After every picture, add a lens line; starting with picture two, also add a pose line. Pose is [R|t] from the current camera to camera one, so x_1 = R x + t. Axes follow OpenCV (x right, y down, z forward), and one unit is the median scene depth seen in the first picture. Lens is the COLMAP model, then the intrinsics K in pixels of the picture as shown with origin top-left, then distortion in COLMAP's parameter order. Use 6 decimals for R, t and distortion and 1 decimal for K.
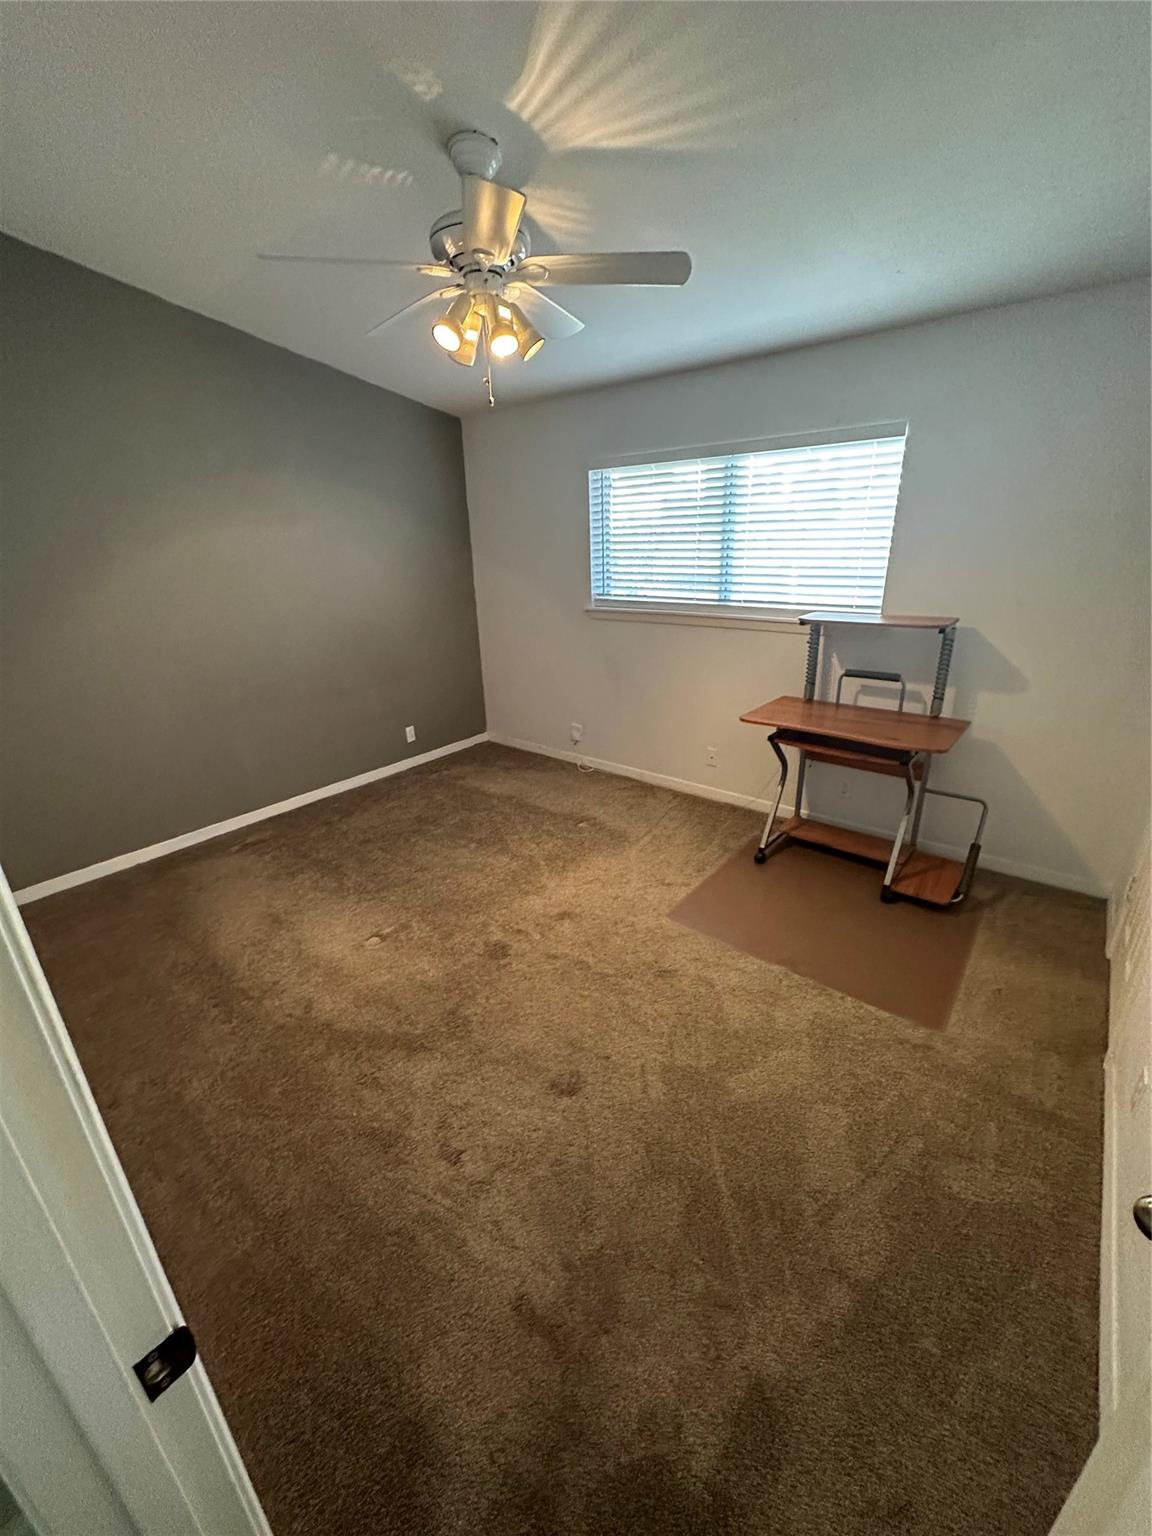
lens RADIAL K [[614.7, 0, 576.0], [0, 614.7, 768.0], [0, 0, 1]] dist [-0.001696, 0.000217]
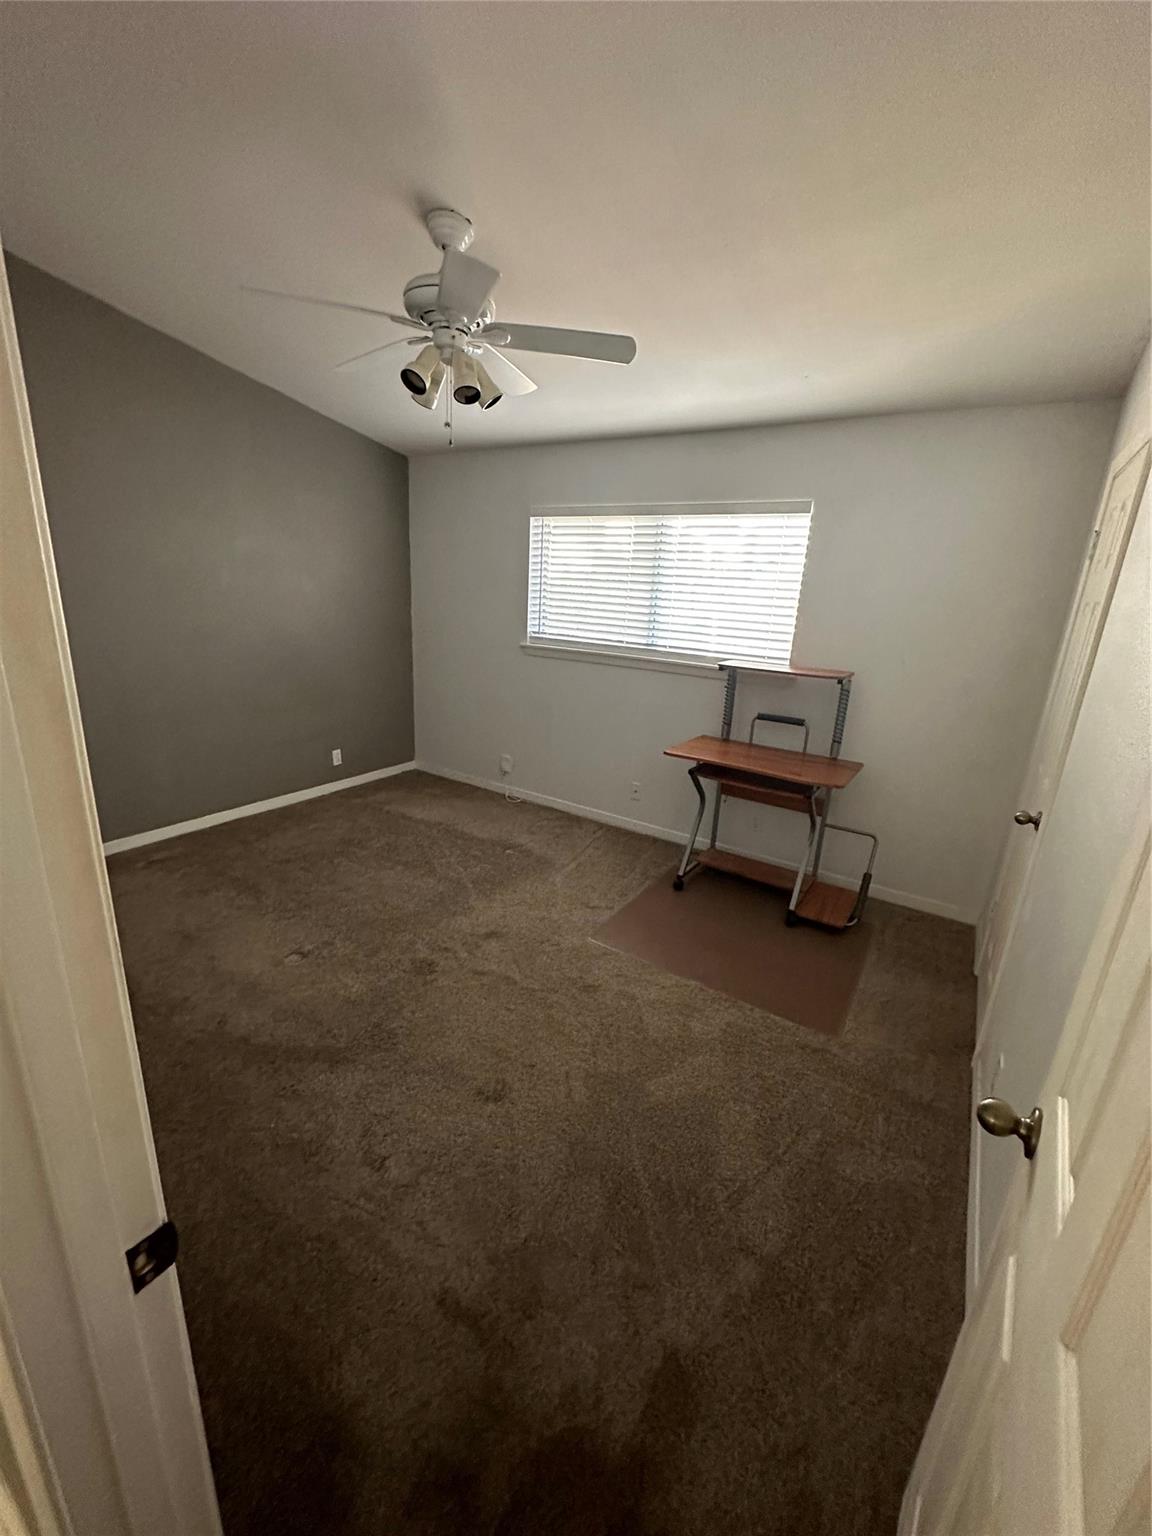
lens RADIAL K [[616.6, 0, 576.0], [0, 616.6, 768.0], [0, 0, 1]] dist [-0.001524, 0.000270]
pose [[0.990553, 0.046758, 0.128909, -0.029347], [-0.037000, 0.996338, -0.077080, 0.045328], [-0.132041, 0.071582, 0.988656, -0.055806]]
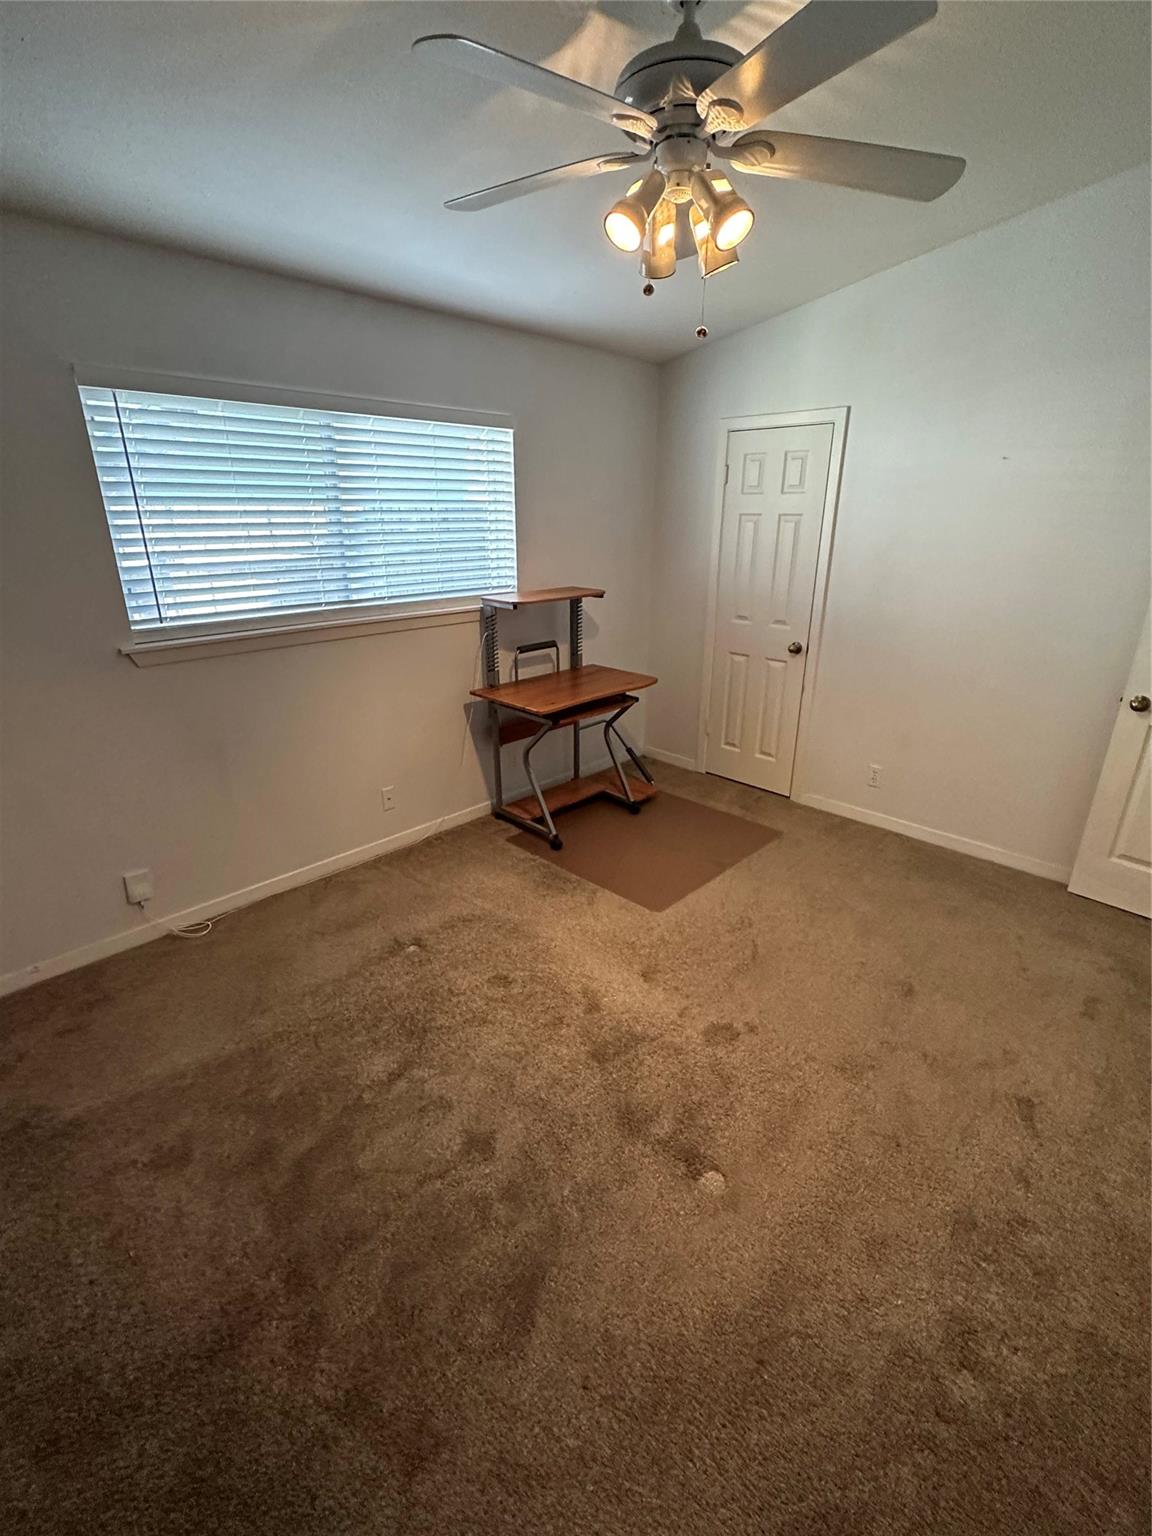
lens RADIAL K [[704.9, 0, 576.0], [0, 704.9, 768.0], [0, 0, 1]] dist [-0.004634, -0.000119]
pose [[0.082368, -0.323690, 0.942571, -0.951005], [0.344183, 0.896831, 0.277905, -0.352549], [-0.935283, 0.301527, 0.185279, 0.963650]]
